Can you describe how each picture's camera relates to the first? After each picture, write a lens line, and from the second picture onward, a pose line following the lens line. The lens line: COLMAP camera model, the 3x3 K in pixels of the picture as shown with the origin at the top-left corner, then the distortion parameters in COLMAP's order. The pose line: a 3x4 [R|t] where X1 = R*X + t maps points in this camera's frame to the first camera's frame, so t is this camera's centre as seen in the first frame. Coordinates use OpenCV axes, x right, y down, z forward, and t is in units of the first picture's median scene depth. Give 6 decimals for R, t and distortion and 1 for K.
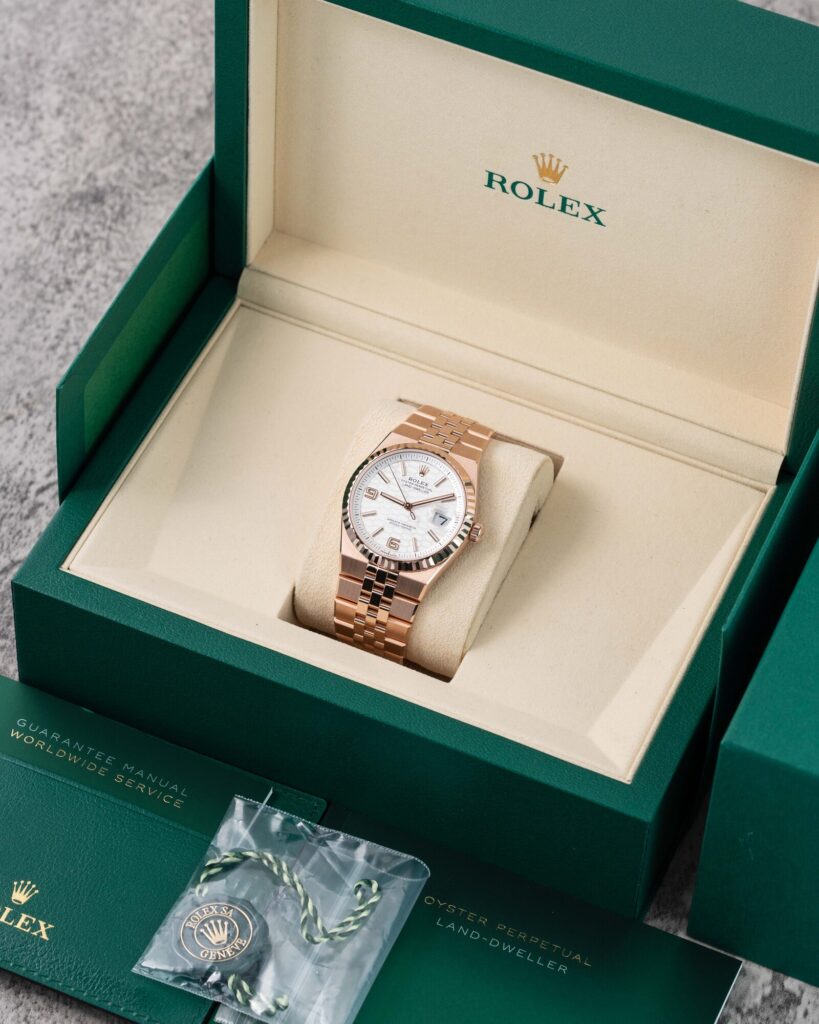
lens RADIAL K [[3981.3, 0, 409.5], [0, 3981.3, 512.0], [0, 0, 1]] dist [-0.111292, 3.582684]
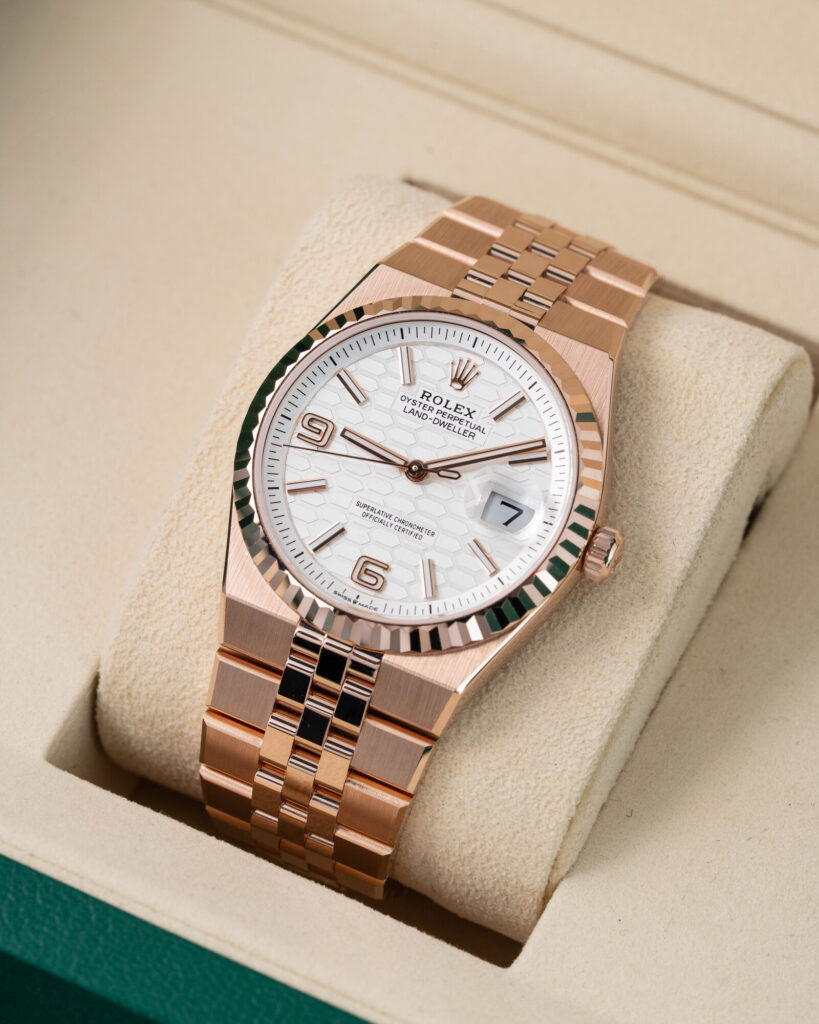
lens RADIAL K [[3981.3, 0, 409.5], [0, 3981.3, 512.0], [0, 0, 1]] dist [-0.111292, 3.582684]
pose [[0.998987, 0.044546, -0.006322, 0.001499], [-0.044271, 0.998276, 0.038534, -0.011595], [0.008027, -0.038215, 0.999237, 0.638173]]
